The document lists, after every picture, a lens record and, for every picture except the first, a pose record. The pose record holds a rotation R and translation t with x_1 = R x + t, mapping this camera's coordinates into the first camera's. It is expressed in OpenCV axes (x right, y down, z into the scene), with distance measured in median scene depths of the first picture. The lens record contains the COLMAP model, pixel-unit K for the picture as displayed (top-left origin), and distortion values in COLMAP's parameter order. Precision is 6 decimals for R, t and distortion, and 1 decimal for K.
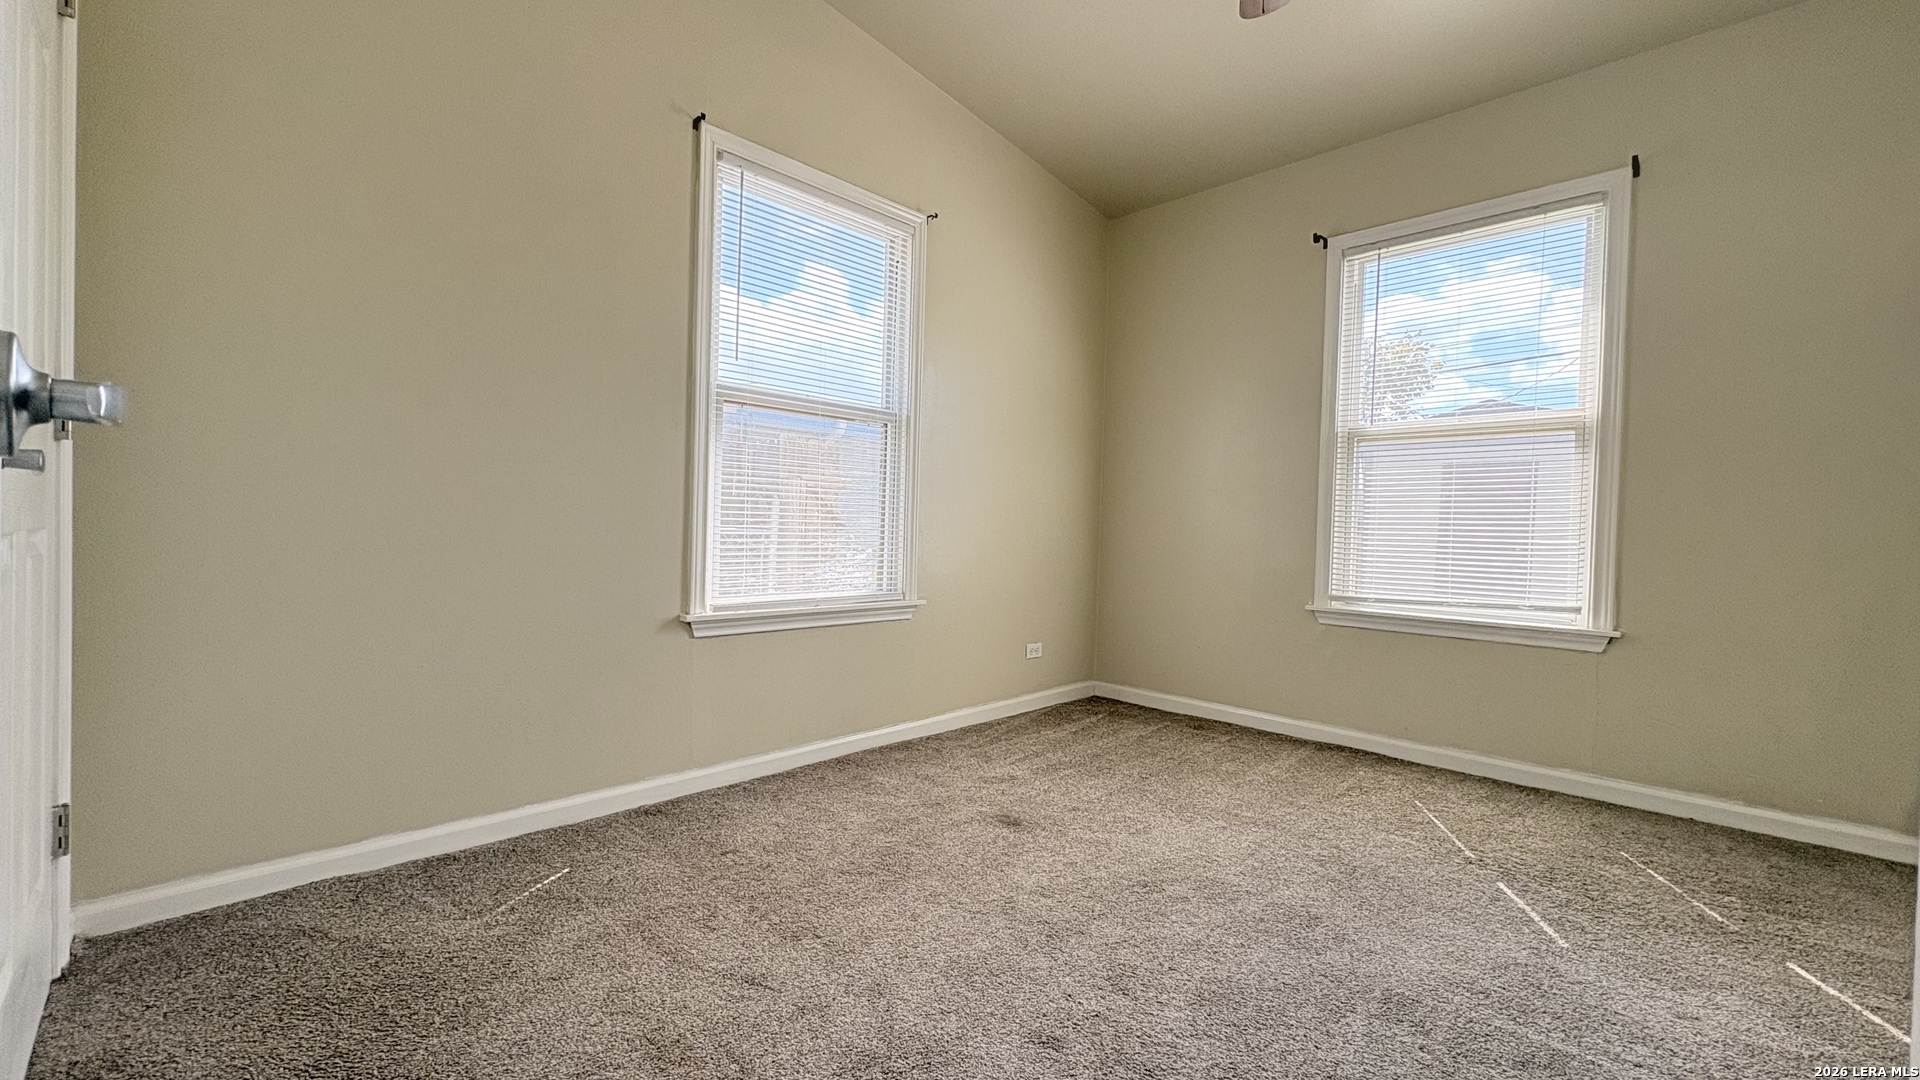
lens RADIAL K [[773.2, 0, 963.0], [0, 773.2, 535.1], [0, 0, 1]] dist [0.000430, 0.000003]
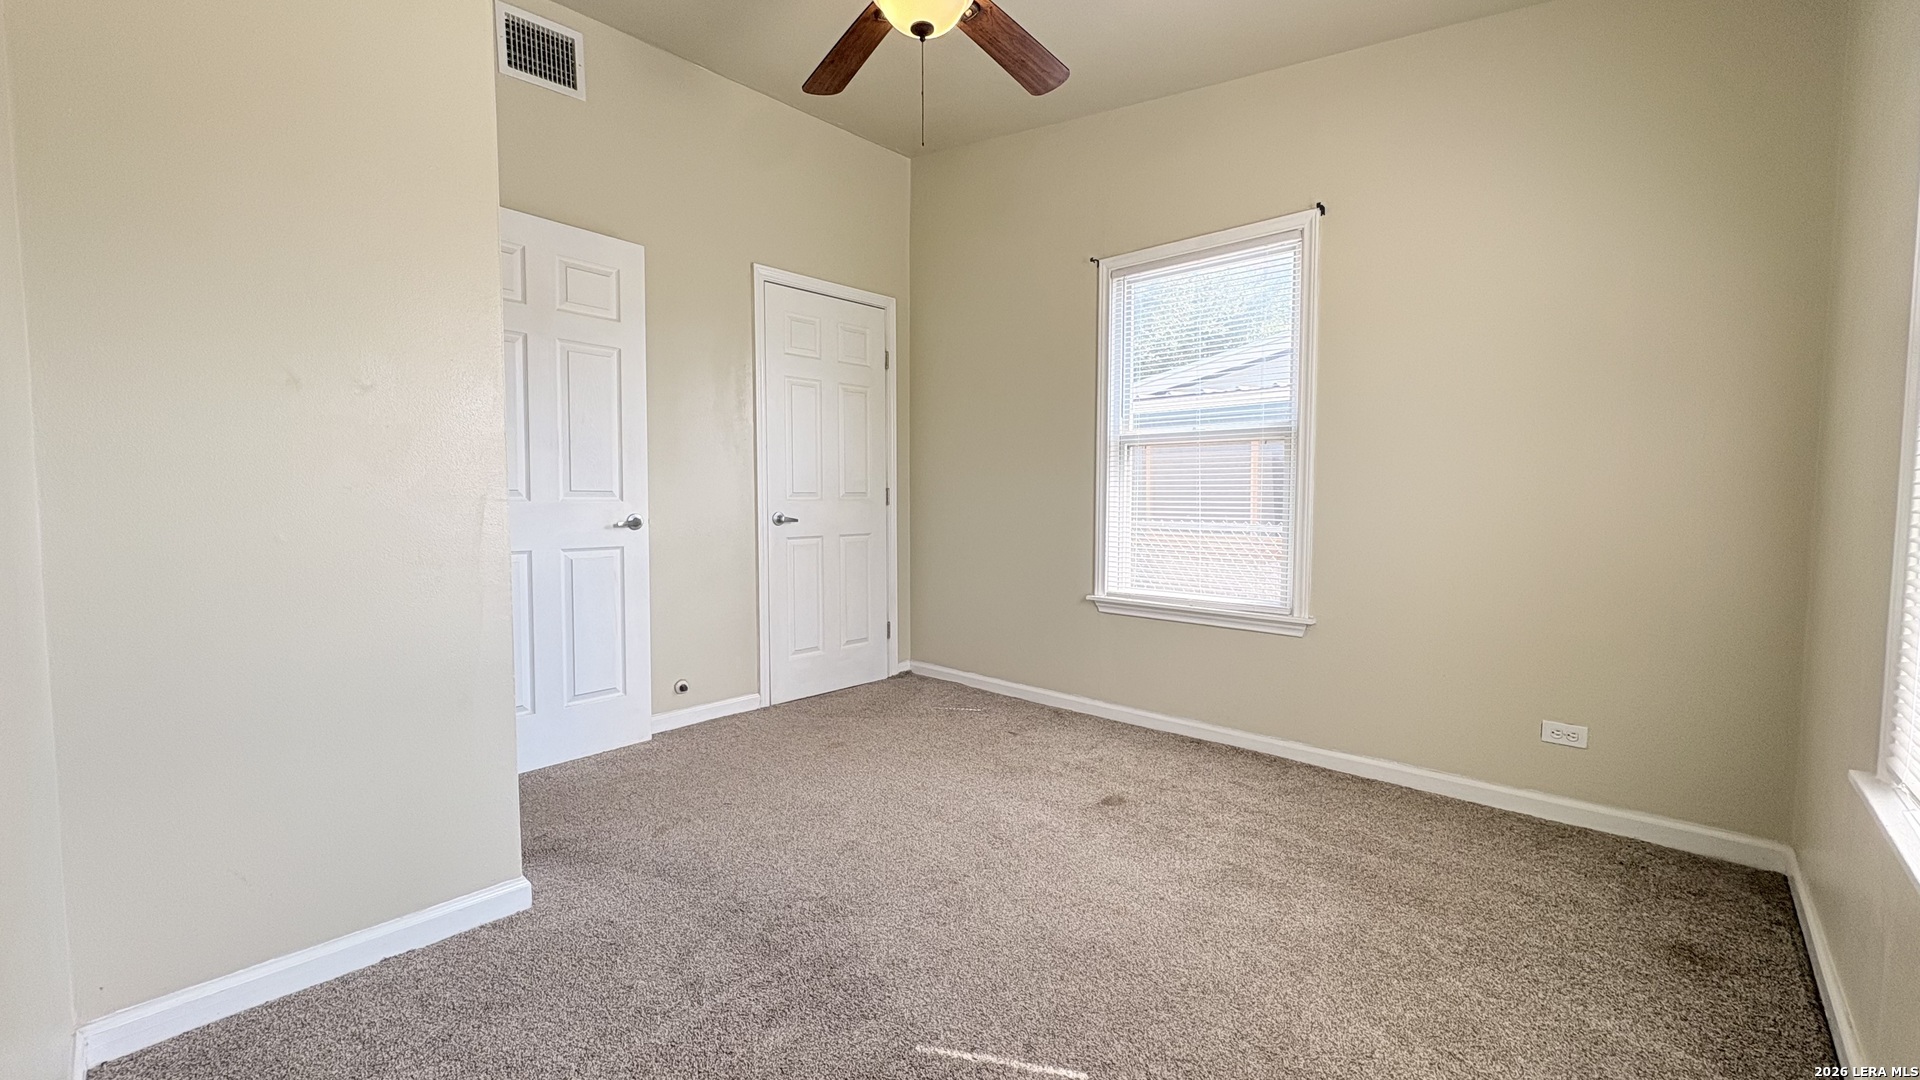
lens RADIAL K [[773.2, 0, 963.0], [0, 773.2, 535.1], [0, 0, 1]] dist [0.000430, 0.000003]
pose [[0.026287, 0.024372, -0.999357, 1.100810], [-0.014836, 0.999602, 0.023988, -0.044774], [0.999544, 0.014196, 0.026638, 0.686638]]
